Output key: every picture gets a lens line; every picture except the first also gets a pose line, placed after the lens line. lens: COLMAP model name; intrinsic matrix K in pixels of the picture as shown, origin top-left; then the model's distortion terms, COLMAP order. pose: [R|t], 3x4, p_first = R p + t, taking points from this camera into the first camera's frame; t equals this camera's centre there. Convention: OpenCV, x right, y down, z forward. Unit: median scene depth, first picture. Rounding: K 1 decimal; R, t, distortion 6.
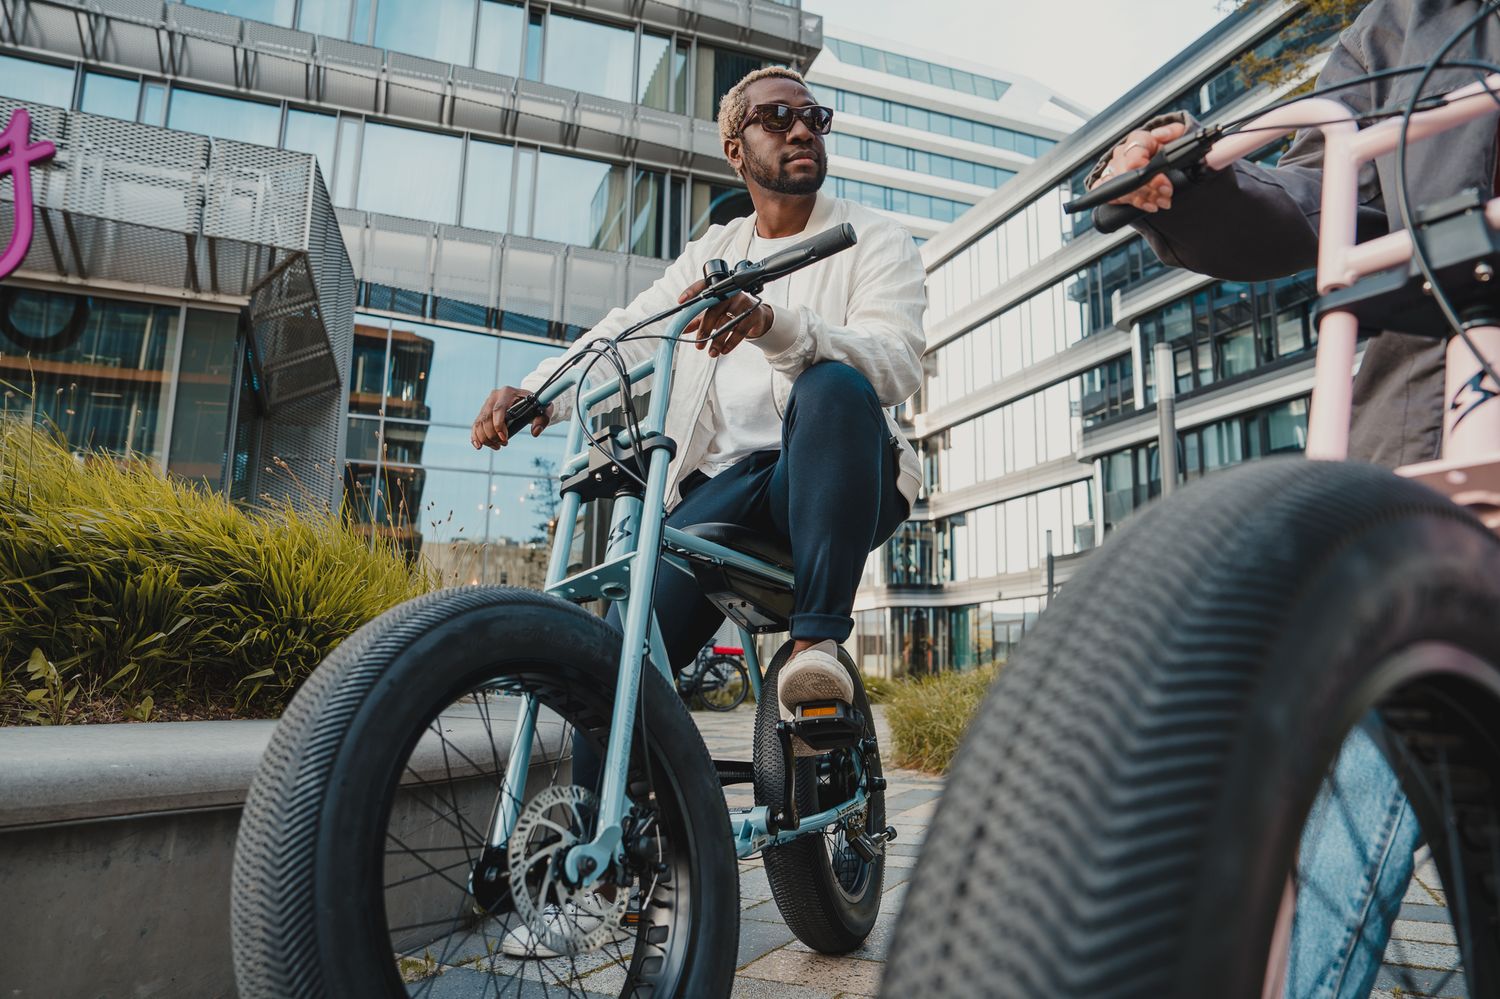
lens RADIAL K [[1005.6, 0, 750.0], [0, 1005.6, 499.5], [0, 0, 1]] dist [-0.001259, -0.000354]
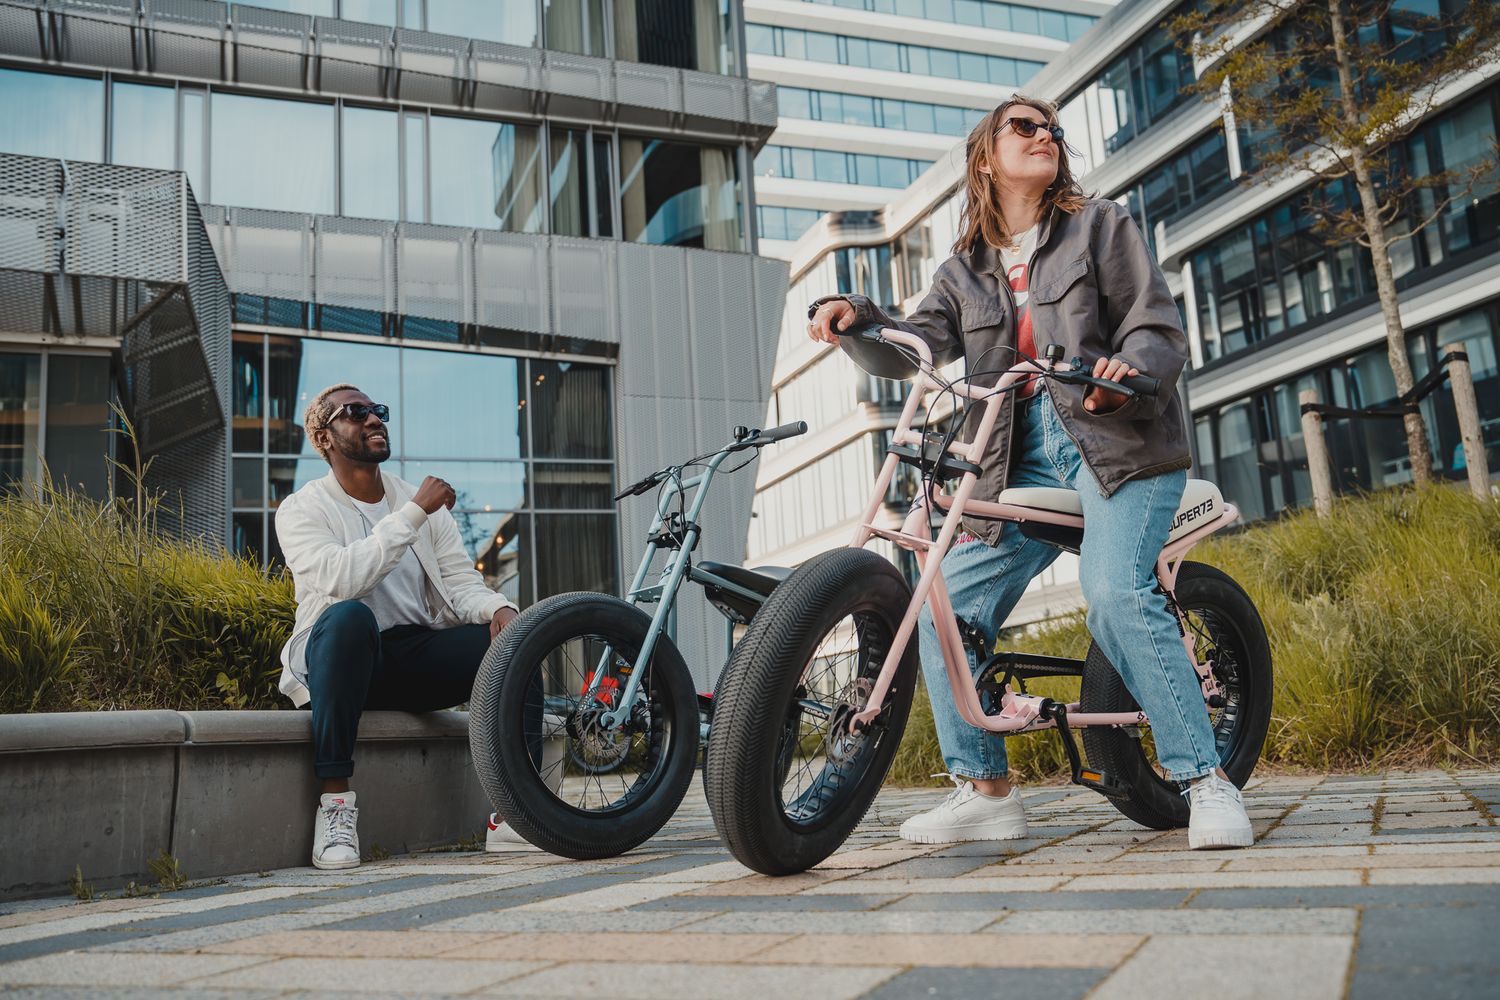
lens RADIAL K [[1372.9, 0, 750.0], [0, 1372.9, 500.0], [0, 0, 1]] dist [0.107734, 0.000020]
pose [[0.997180, -0.074414, 0.009677, 0.017114], [0.074483, 0.997198, -0.007002, -0.005966], [-0.009129, 0.007703, 0.999929, -0.139320]]
